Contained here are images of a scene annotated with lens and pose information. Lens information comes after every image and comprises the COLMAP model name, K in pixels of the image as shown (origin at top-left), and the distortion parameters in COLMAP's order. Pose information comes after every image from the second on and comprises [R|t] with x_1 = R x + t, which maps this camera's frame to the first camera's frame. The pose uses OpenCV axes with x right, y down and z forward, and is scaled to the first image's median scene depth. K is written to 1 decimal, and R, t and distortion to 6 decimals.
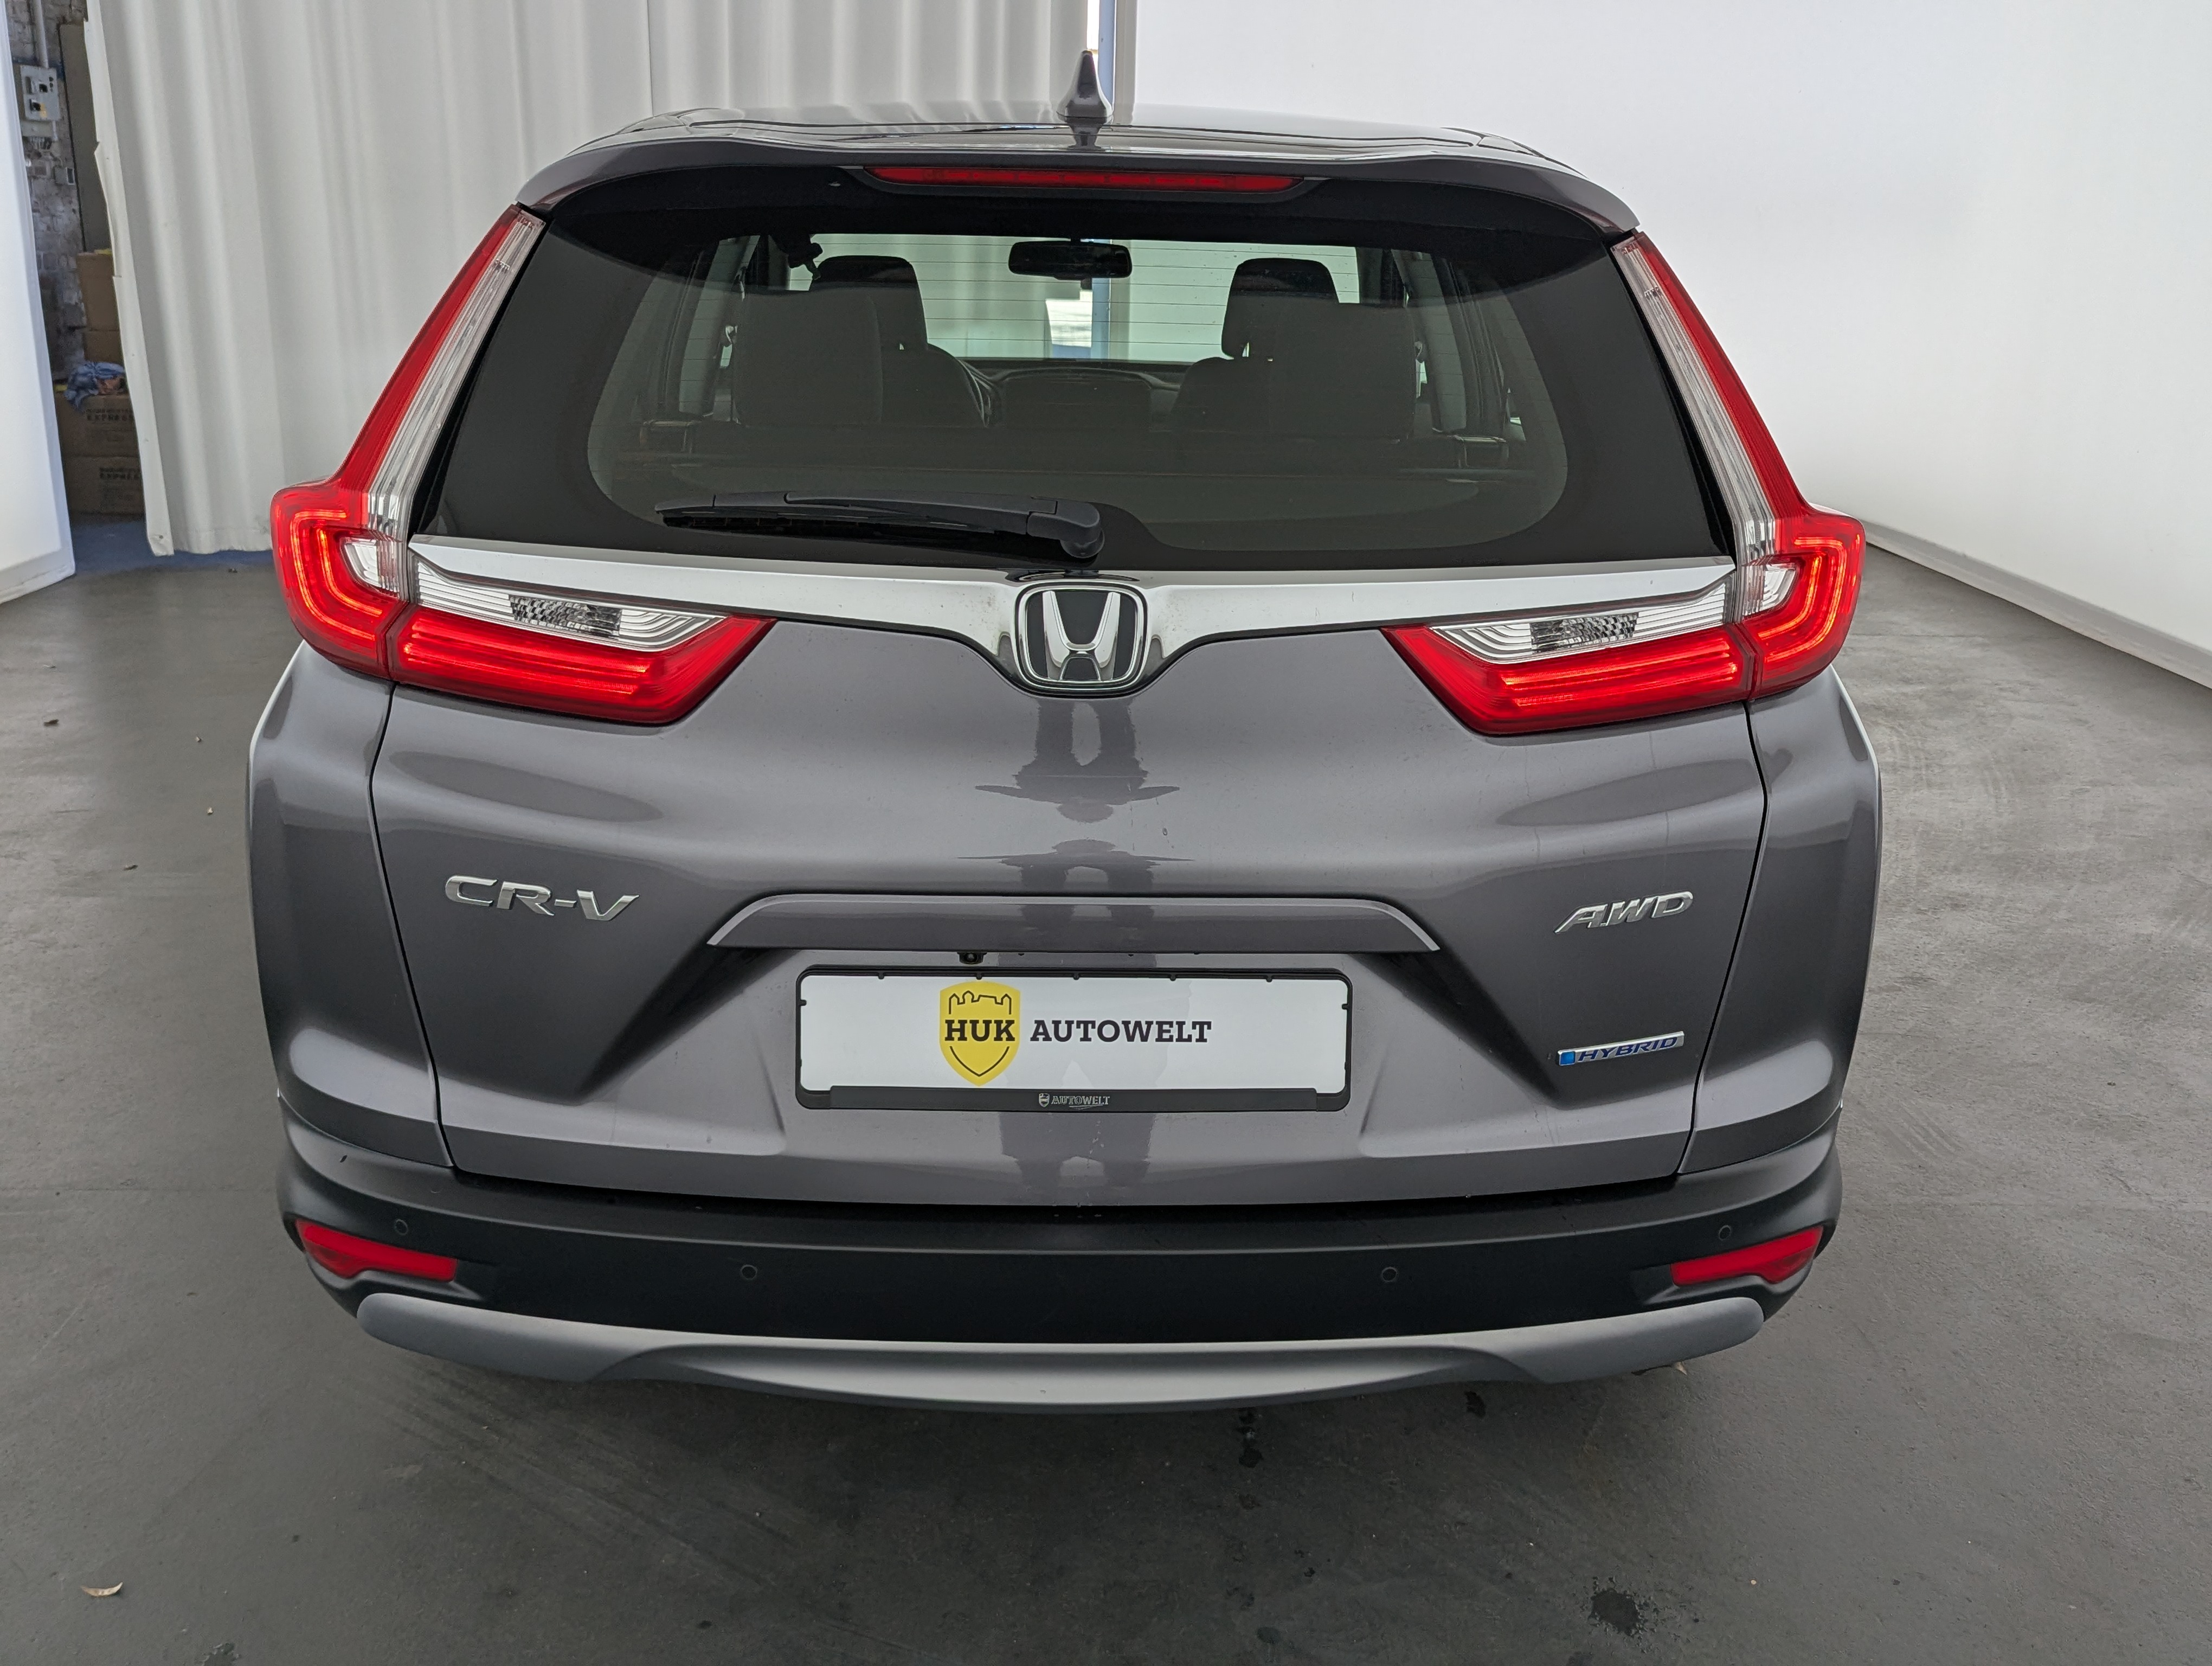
lens RADIAL K [[1994.3, 0, 1121.6], [0, 1994.3, 822.5], [0, 0, 1]] dist [0.039239, -0.031548]
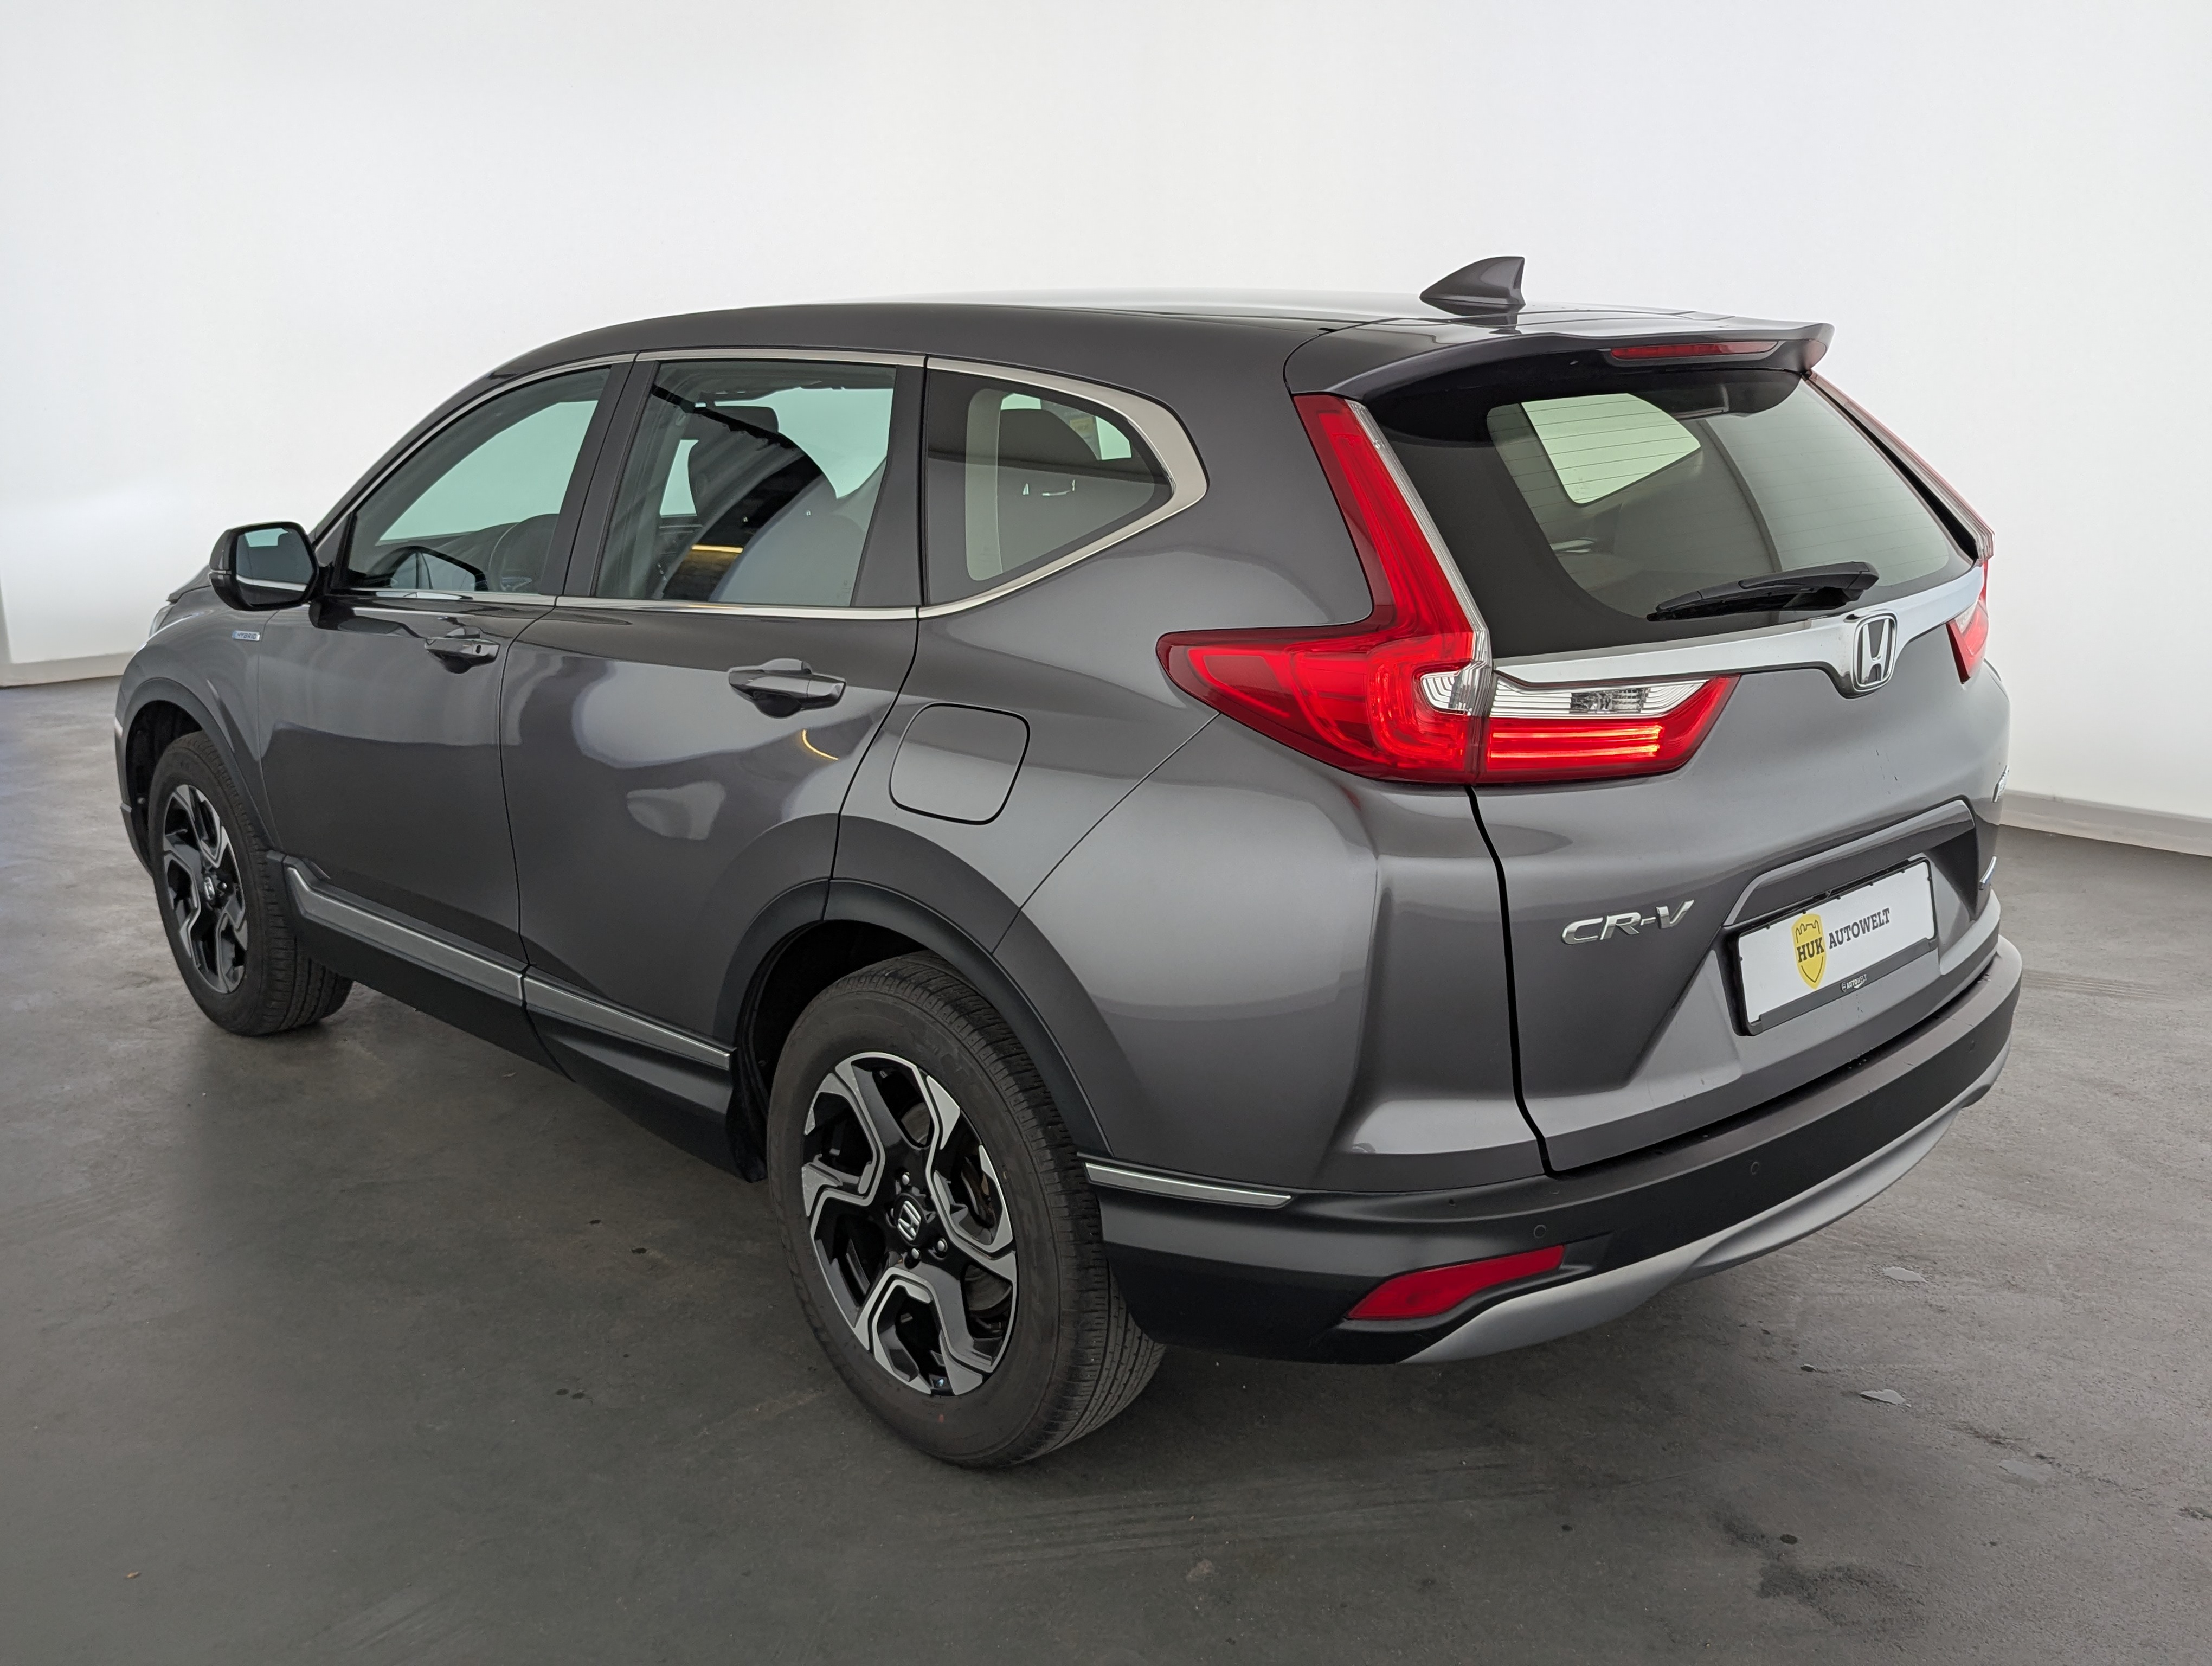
lens RADIAL K [[1994.3, 0, 1112.3], [0, 1994.3, 829.6], [0, 0, 1]] dist [0.039239, -0.031548]
pose [[0.751294, -0.197518, 0.629718, -1.278313], [0.232940, 0.972116, 0.027003, -0.126174], [-0.617492, 0.126399, 0.776355, 0.202003]]
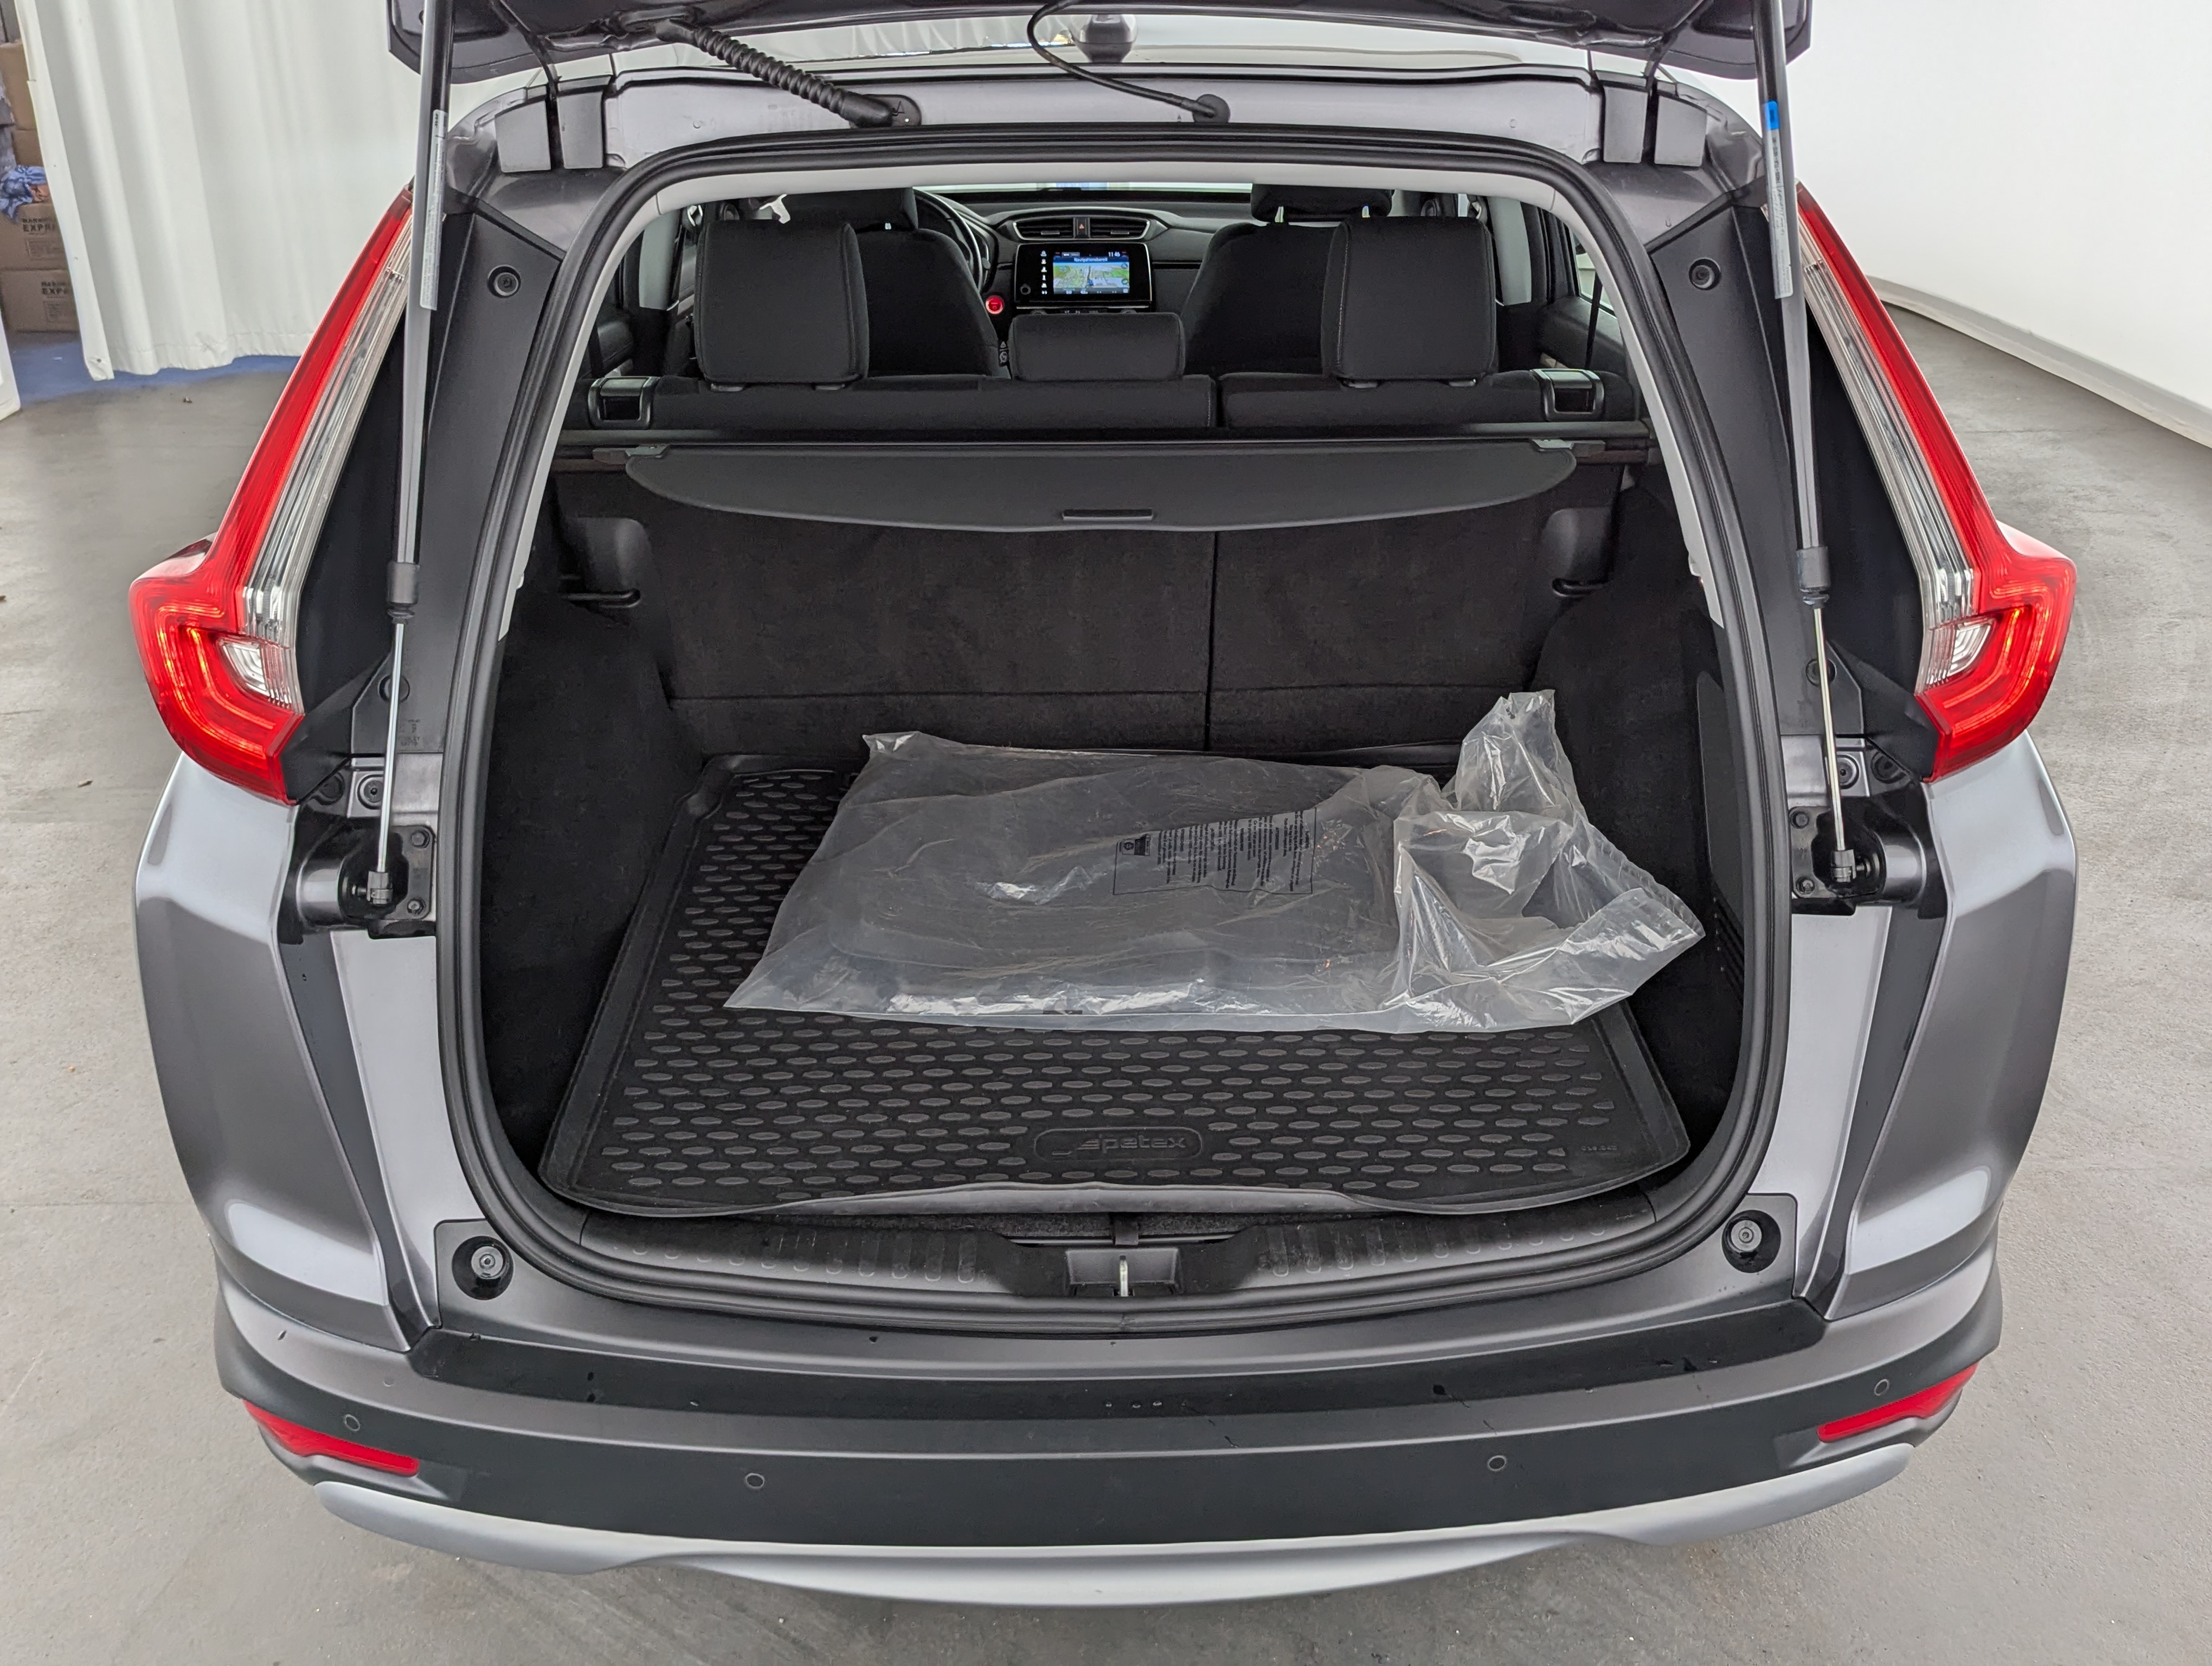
lens RADIAL K [[1994.3, 0, 1117.9], [0, 1994.3, 821.7], [0, 0, 1]] dist [0.039239, -0.031548]
pose [[0.999711, -0.022824, -0.007533, -0.015862], [0.023590, 0.991790, 0.125683, -0.153336], [0.004603, -0.125824, 0.992042, 0.169691]]
